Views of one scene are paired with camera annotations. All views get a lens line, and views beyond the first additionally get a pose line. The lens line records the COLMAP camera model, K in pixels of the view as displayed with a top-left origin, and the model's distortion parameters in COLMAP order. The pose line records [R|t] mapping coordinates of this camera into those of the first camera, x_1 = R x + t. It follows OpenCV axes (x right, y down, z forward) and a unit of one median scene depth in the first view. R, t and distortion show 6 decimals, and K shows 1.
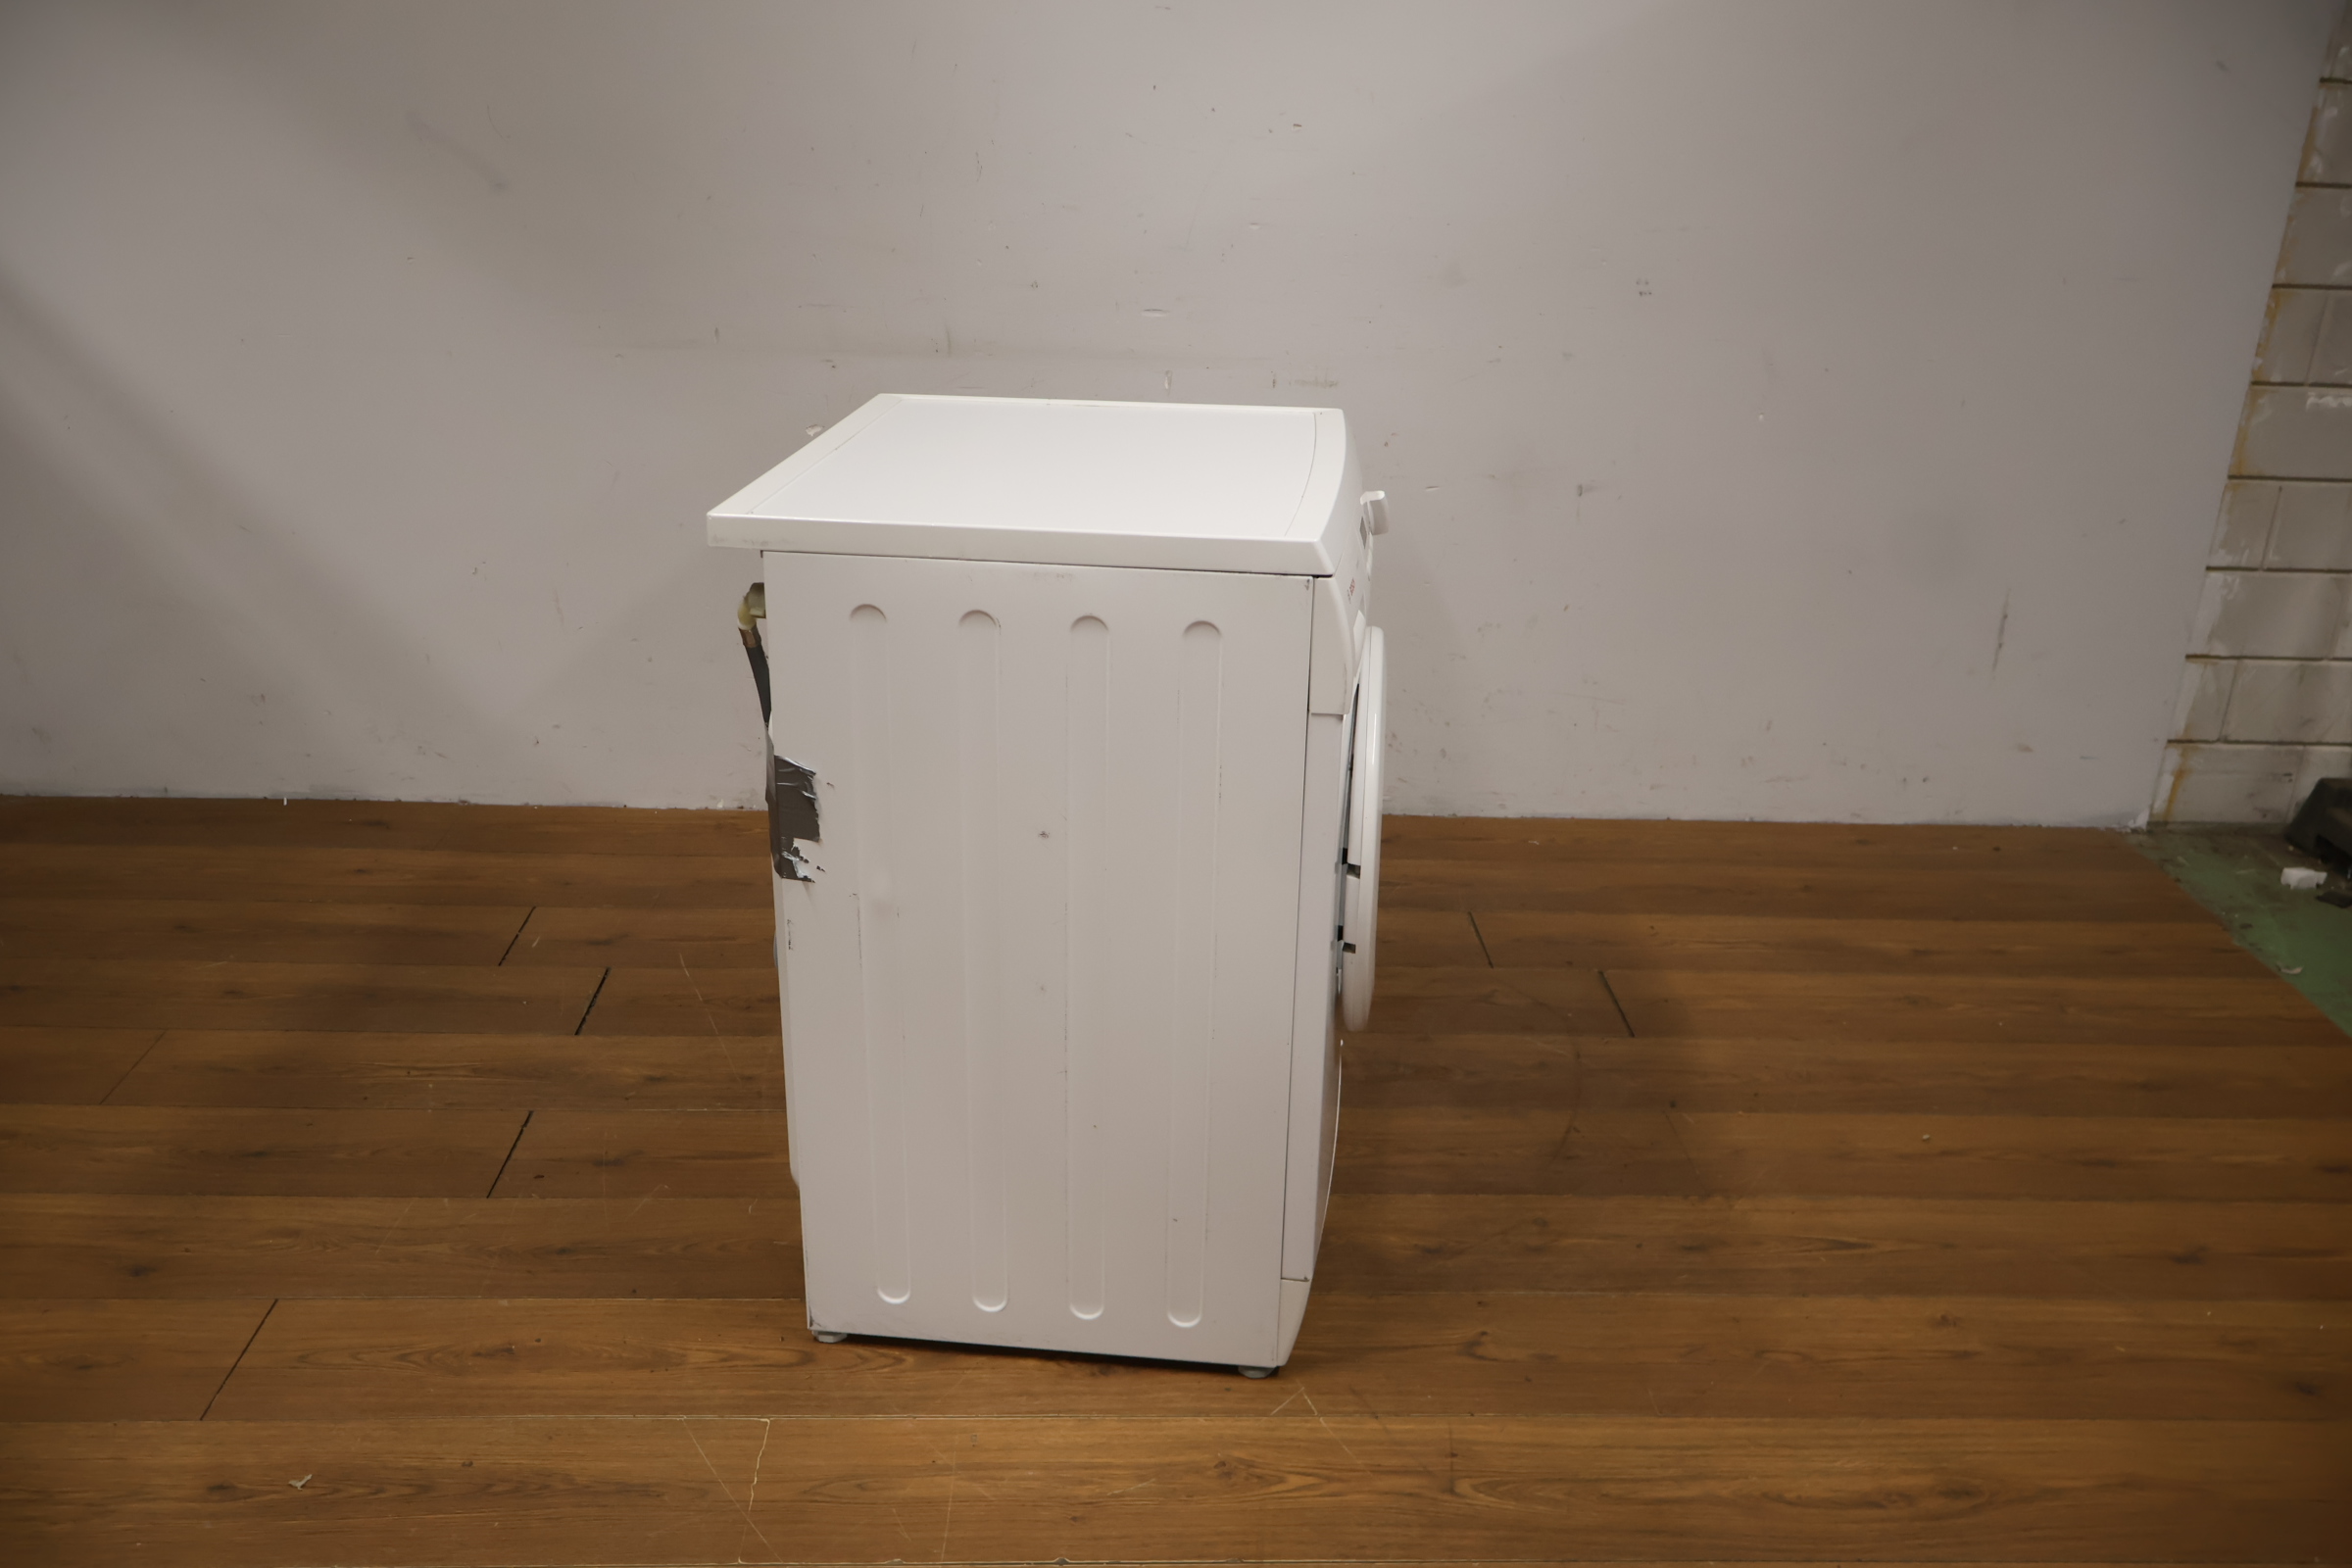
lens RADIAL K [[1978.0, 0, 1176.2], [0, 1978.0, 782.3], [0, 0, 1]] dist [-0.010154, 0.008119]
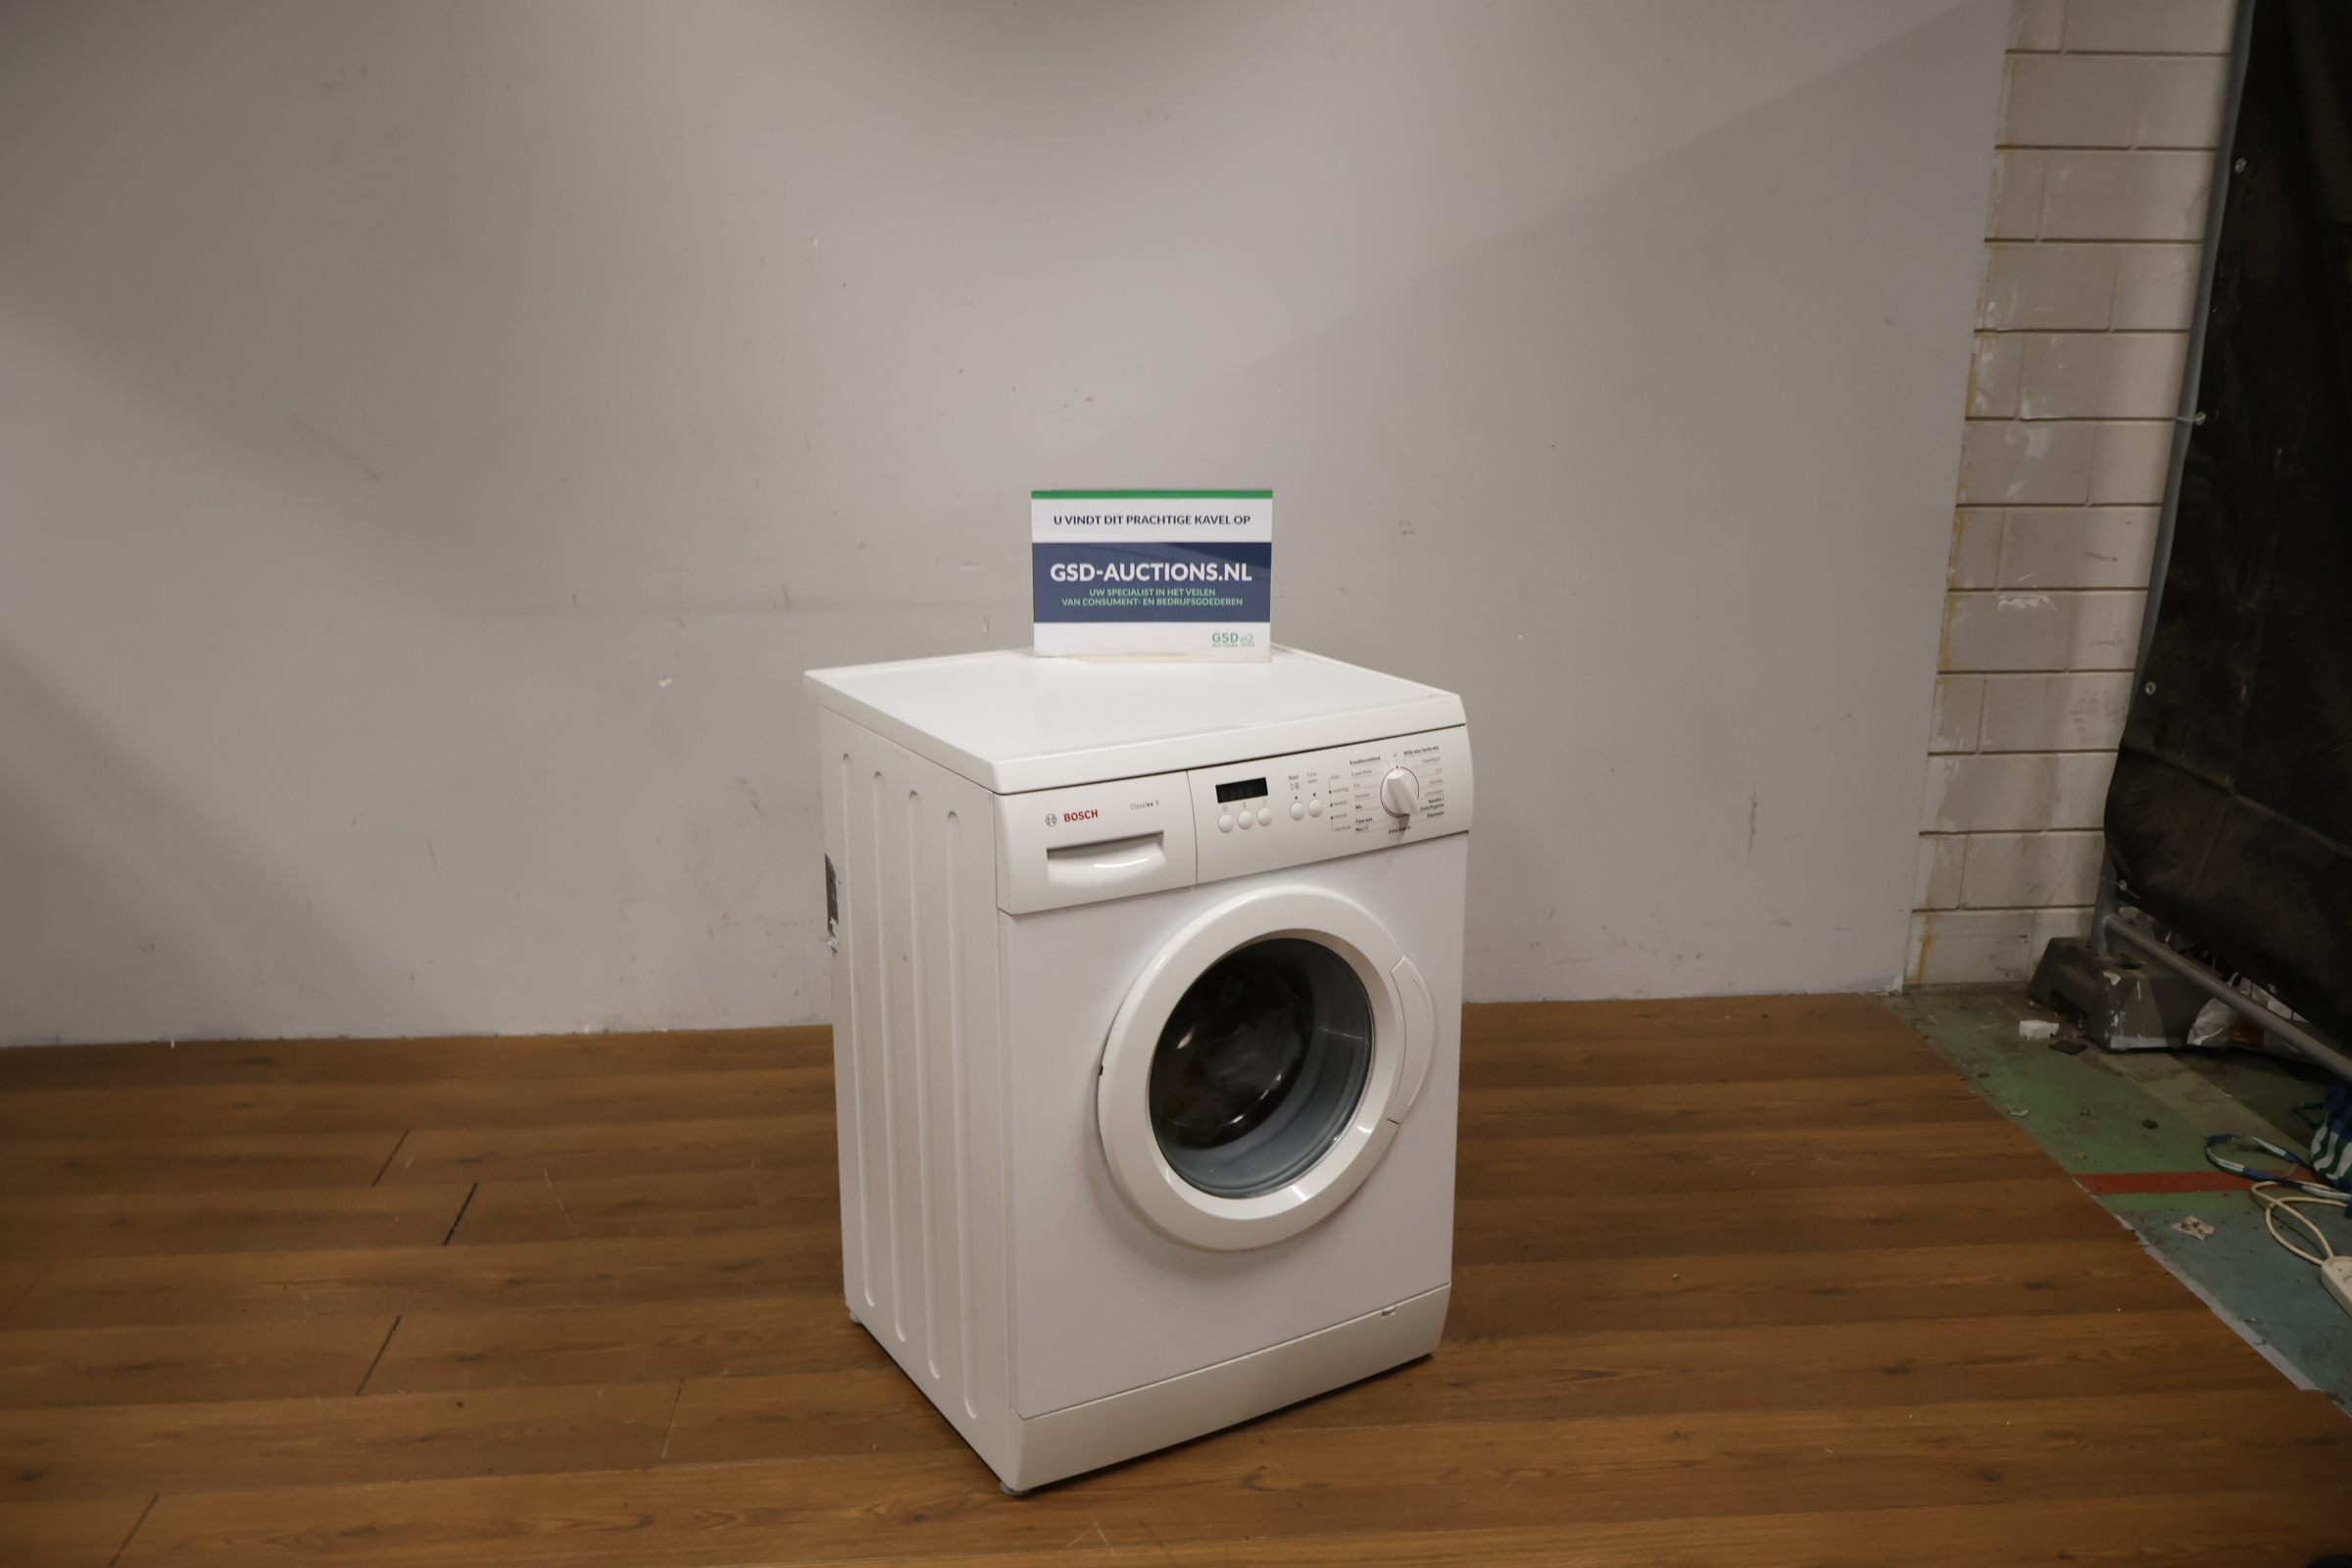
lens RADIAL K [[1978.0, 0, 1162.0], [0, 1978.0, 771.5], [0, 0, 1]] dist [-0.010154, 0.008119]
pose [[0.998354, -0.040382, 0.040738, 0.051255], [0.044796, 0.992468, -0.114016, 0.010775], [-0.035827, 0.115653, 0.992643, -0.107974]]
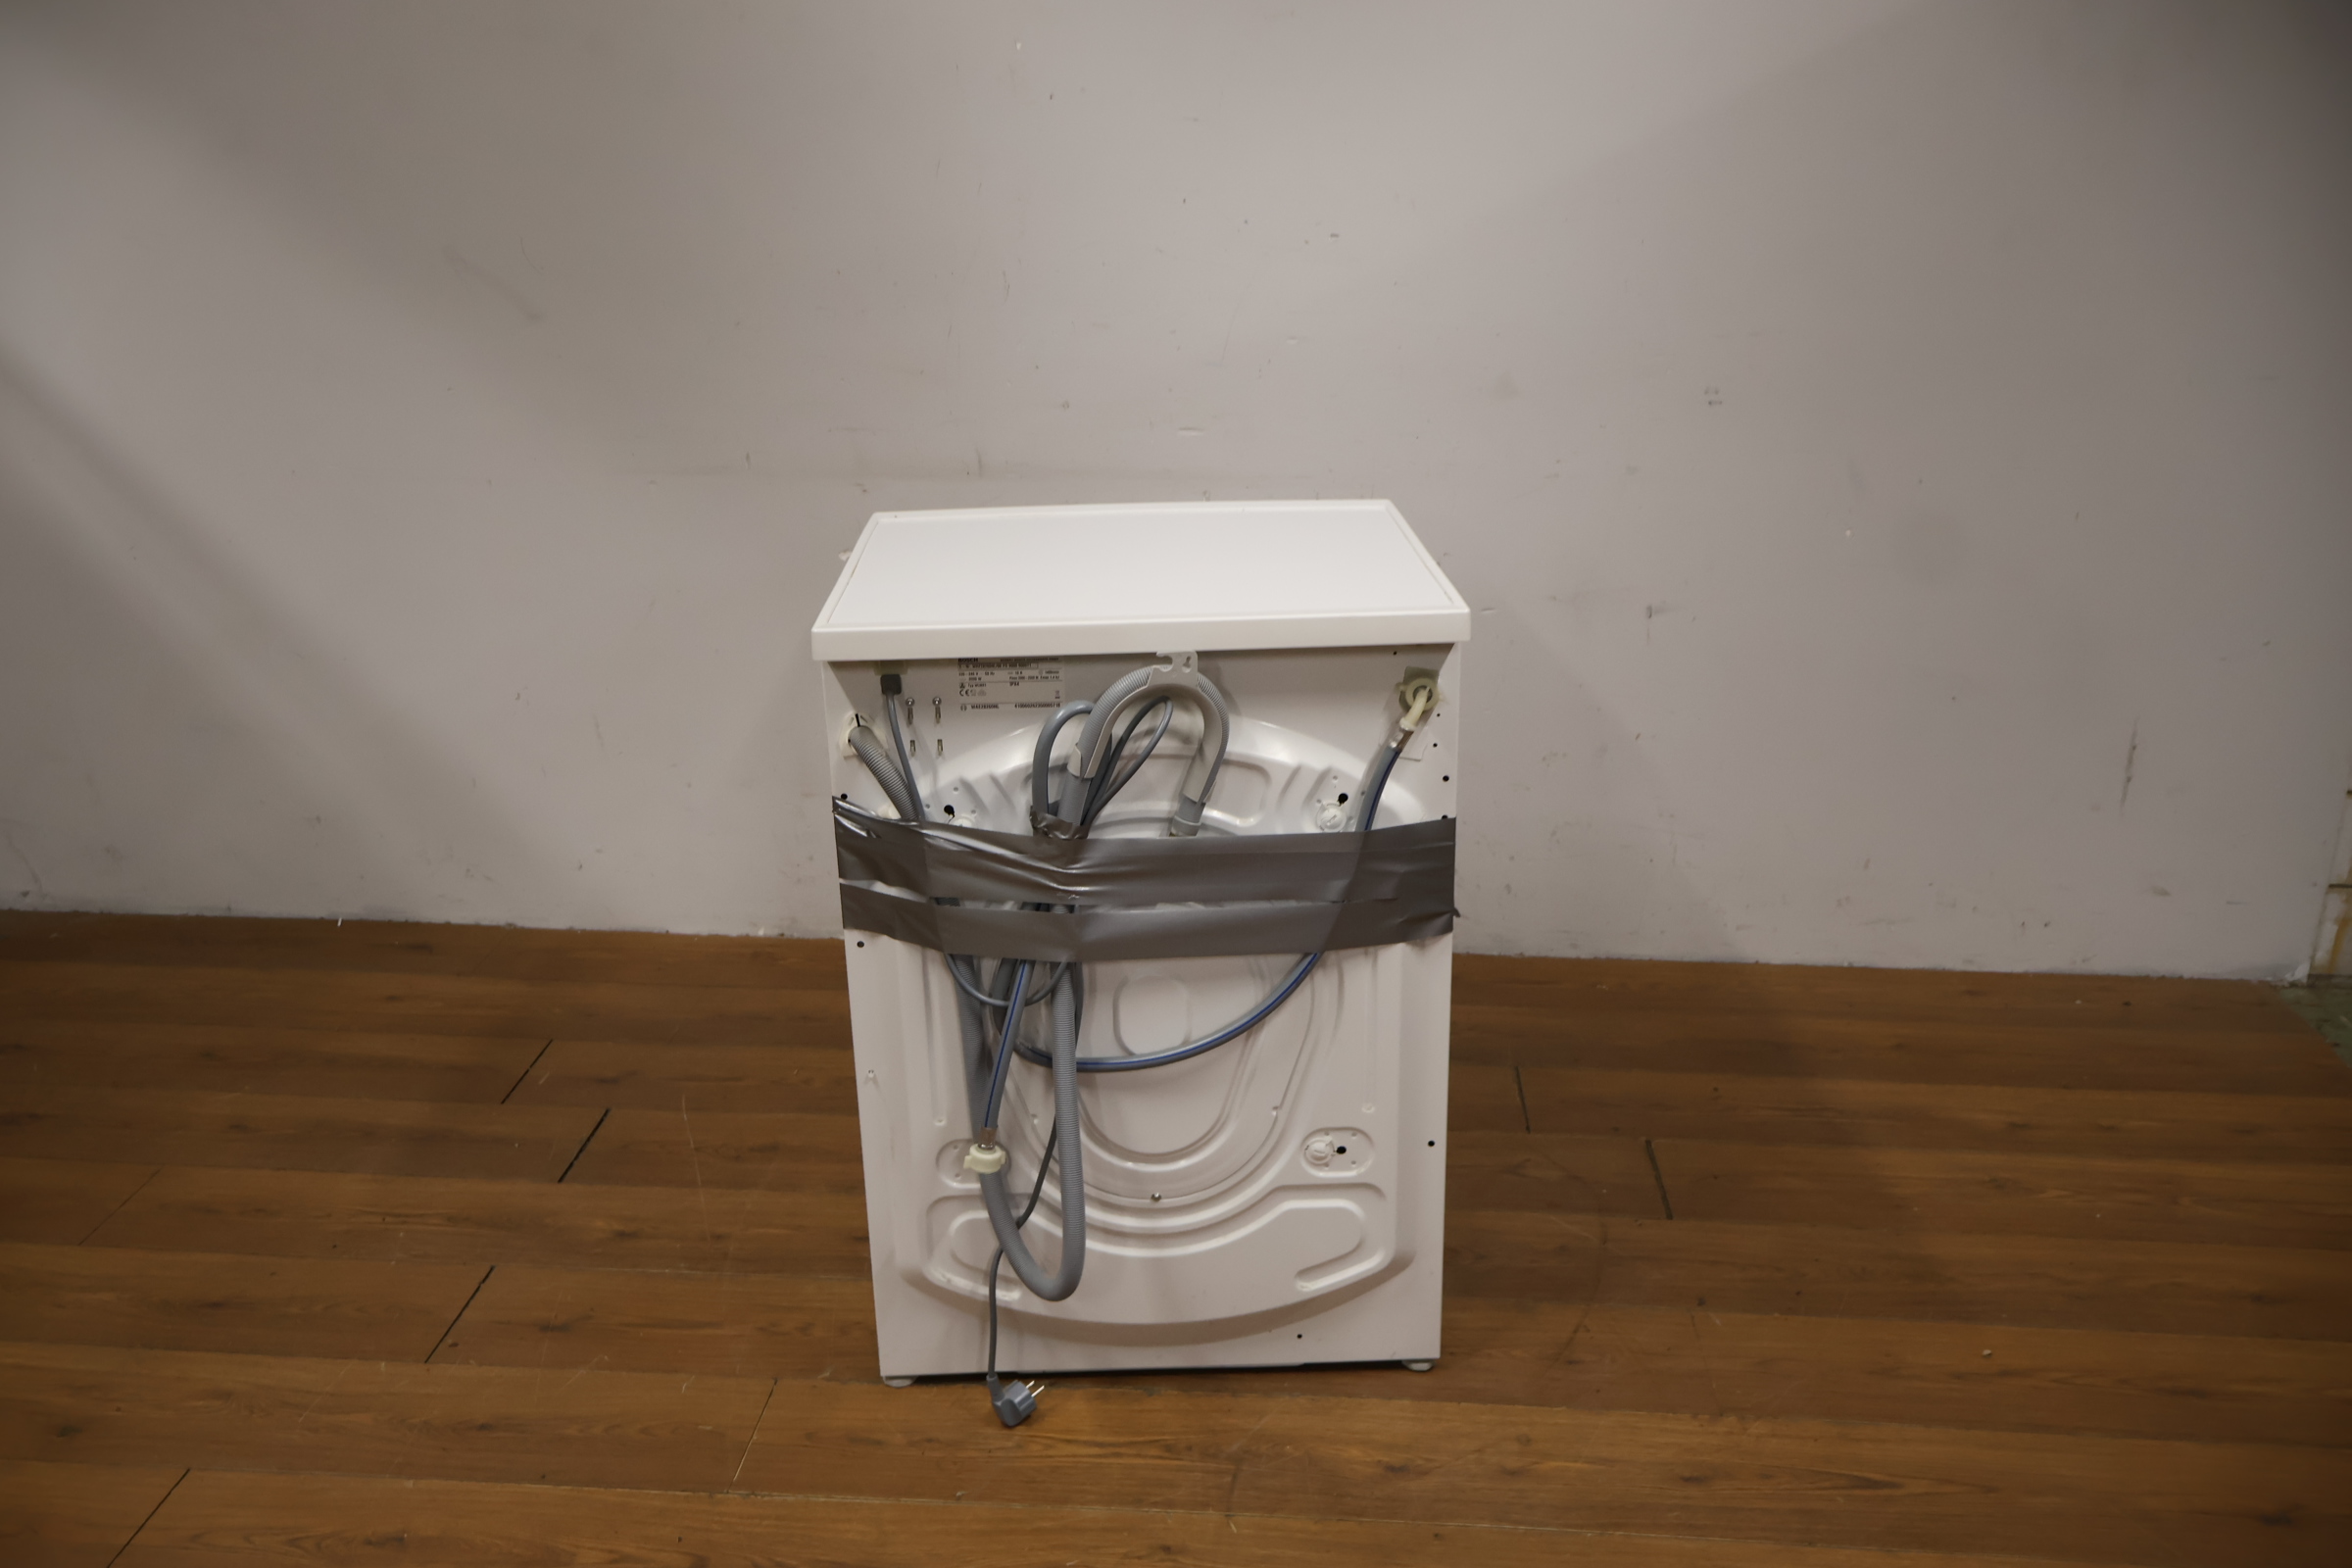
lens RADIAL K [[1978.0, 0, 1165.6], [0, 1978.0, 782.8], [0, 0, 1]] dist [-0.010154, 0.008119]
pose [[0.992762, 0.007026, -0.119892, 0.103130], [-0.011377, 0.999300, -0.035642, -0.035748], [0.119558, 0.036748, 0.992147, 0.056486]]
